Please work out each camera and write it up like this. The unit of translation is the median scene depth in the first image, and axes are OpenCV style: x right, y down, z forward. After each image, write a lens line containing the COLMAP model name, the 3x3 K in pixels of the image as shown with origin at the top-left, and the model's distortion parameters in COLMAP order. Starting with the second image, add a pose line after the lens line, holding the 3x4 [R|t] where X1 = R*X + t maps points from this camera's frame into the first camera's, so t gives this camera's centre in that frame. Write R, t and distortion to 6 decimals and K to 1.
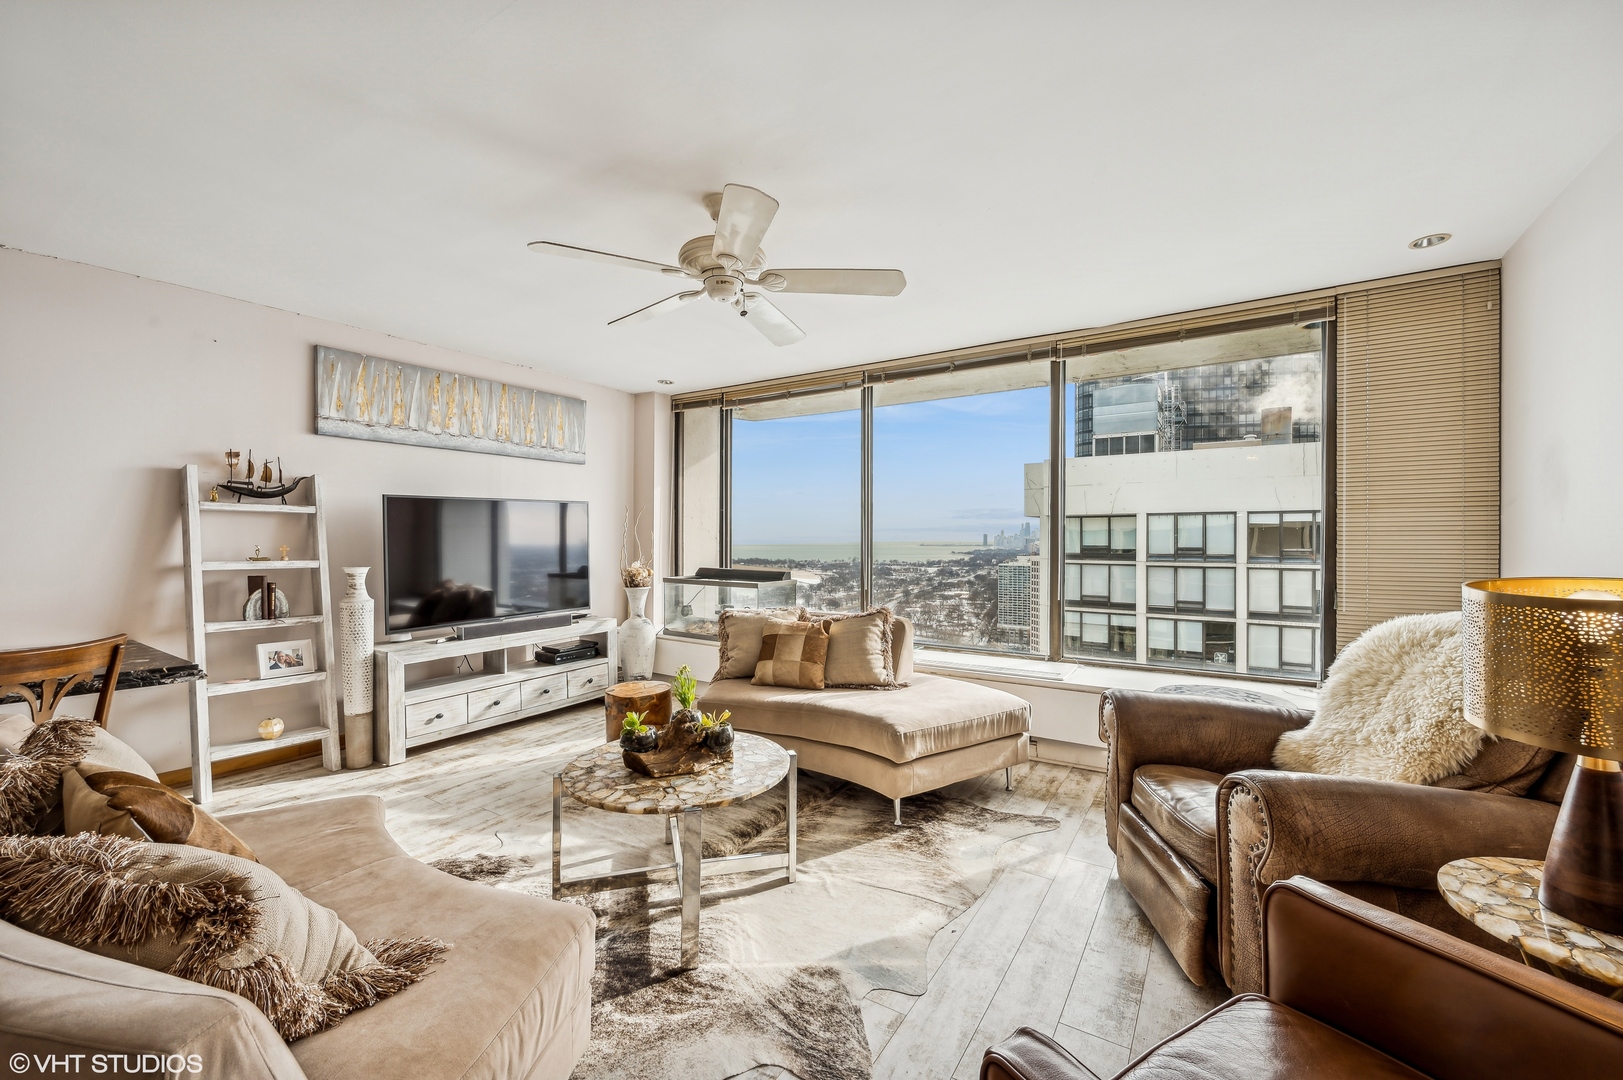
lens RADIAL K [[650.9, 0, 807.1], [0, 650.9, 541.4], [0, 0, 1]] dist [0.000527, 0.000095]
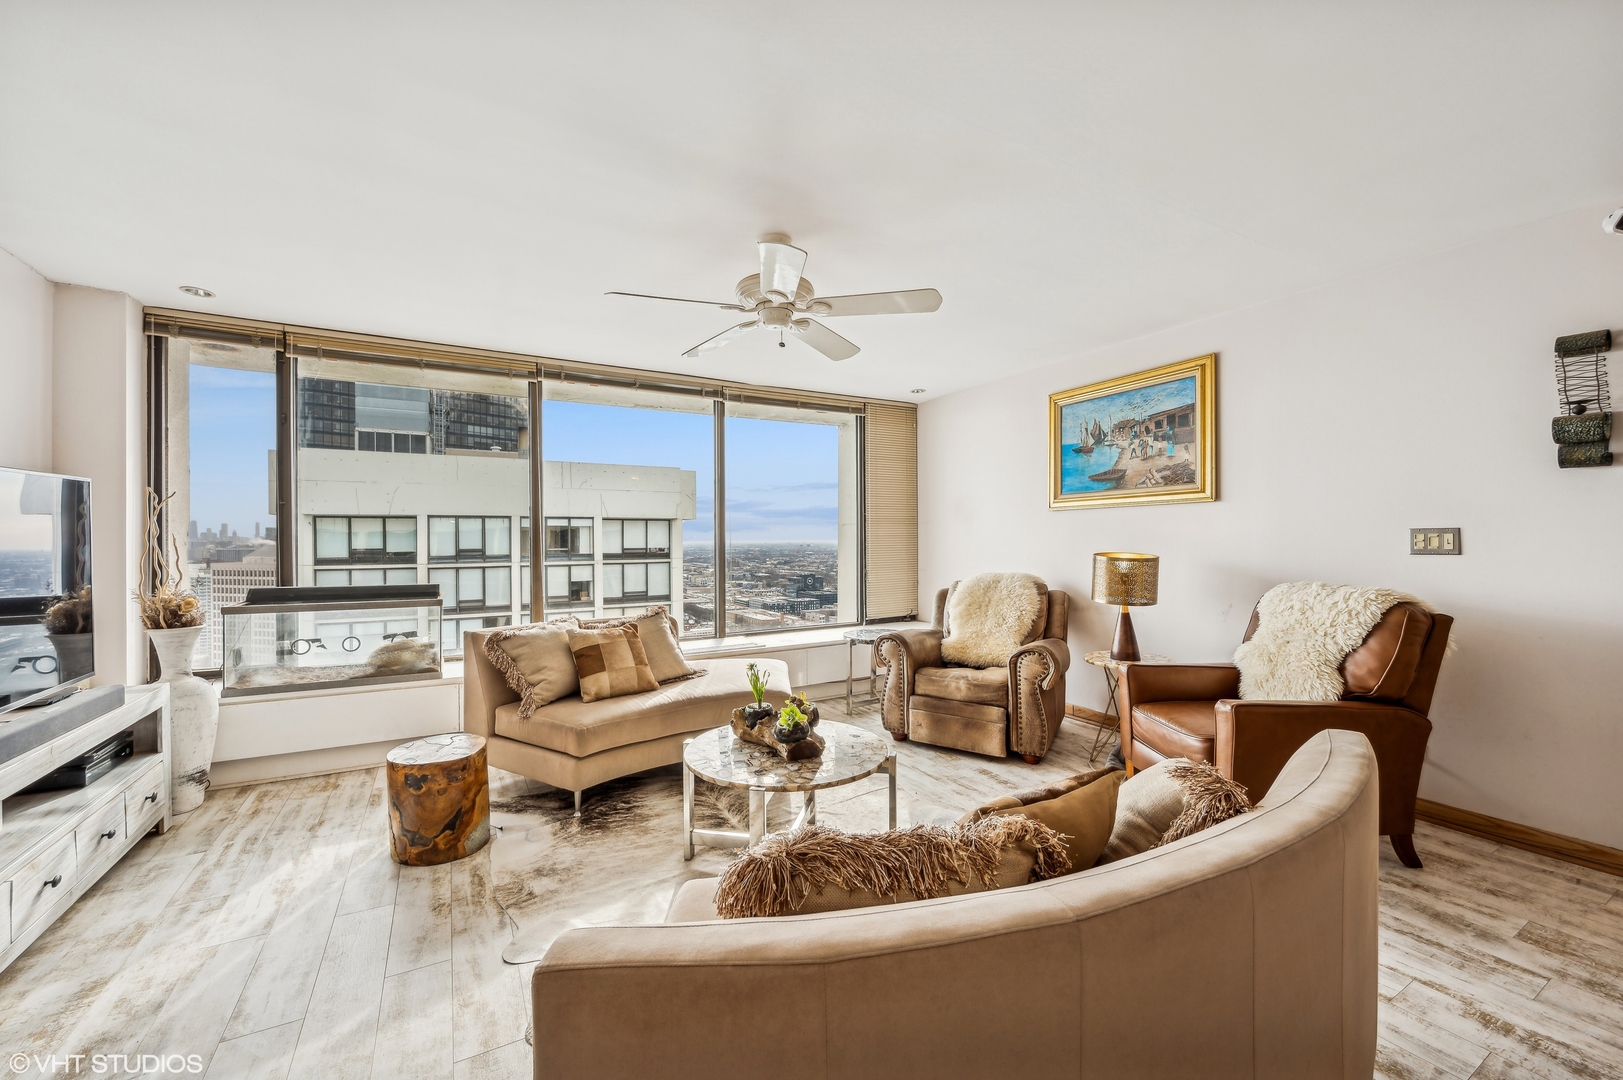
lens RADIAL K [[645.9, 0, 807.6], [0, 645.9, 541.2], [0, 0, 1]] dist [0.002582, 0.000232]
pose [[0.461352, -0.006871, 0.887190, -0.598857], [0.009651, 0.999950, 0.002726, -0.005004], [-0.887165, 0.007305, 0.461395, 0.244388]]
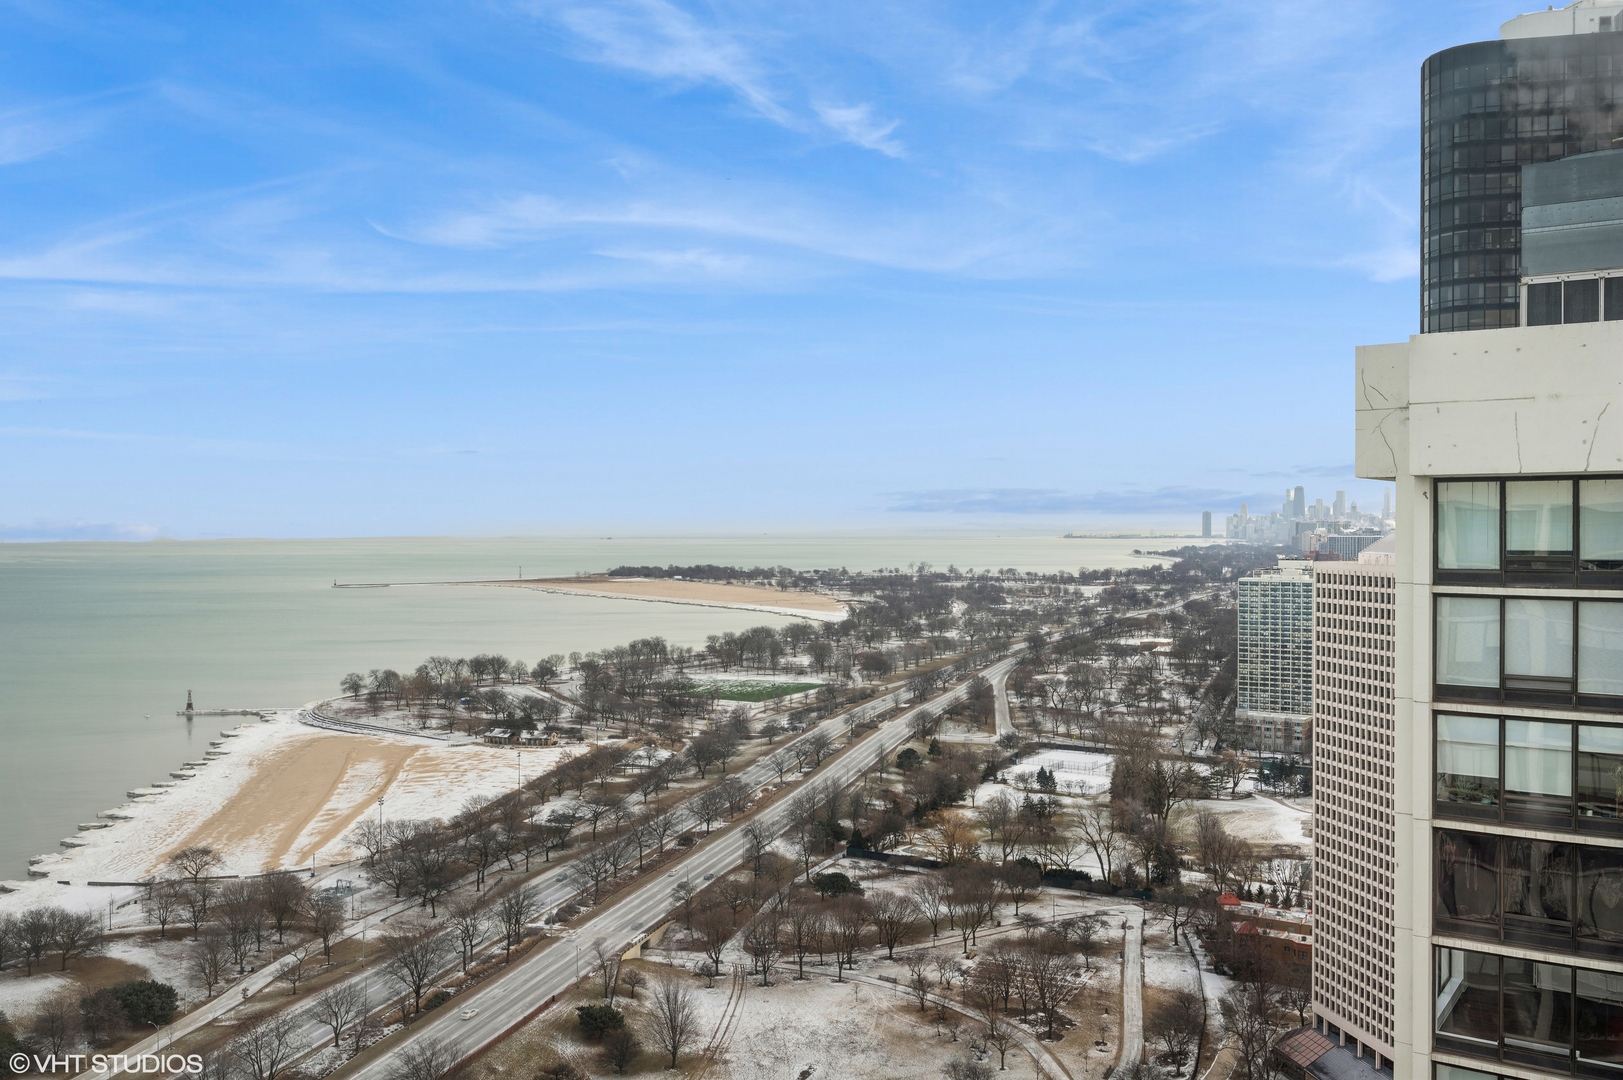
lens RADIAL K [[1402.5, 0, 811.5], [0, 1402.5, 540.0], [0, 0, 1]] dist [-0.002525, 0.006436]
pose [[0.999983, -0.002221, -0.005447, 0.025025], [0.002266, 0.999964, 0.008193, -0.062794], [0.005429, -0.008205, 0.999952, 1.086313]]
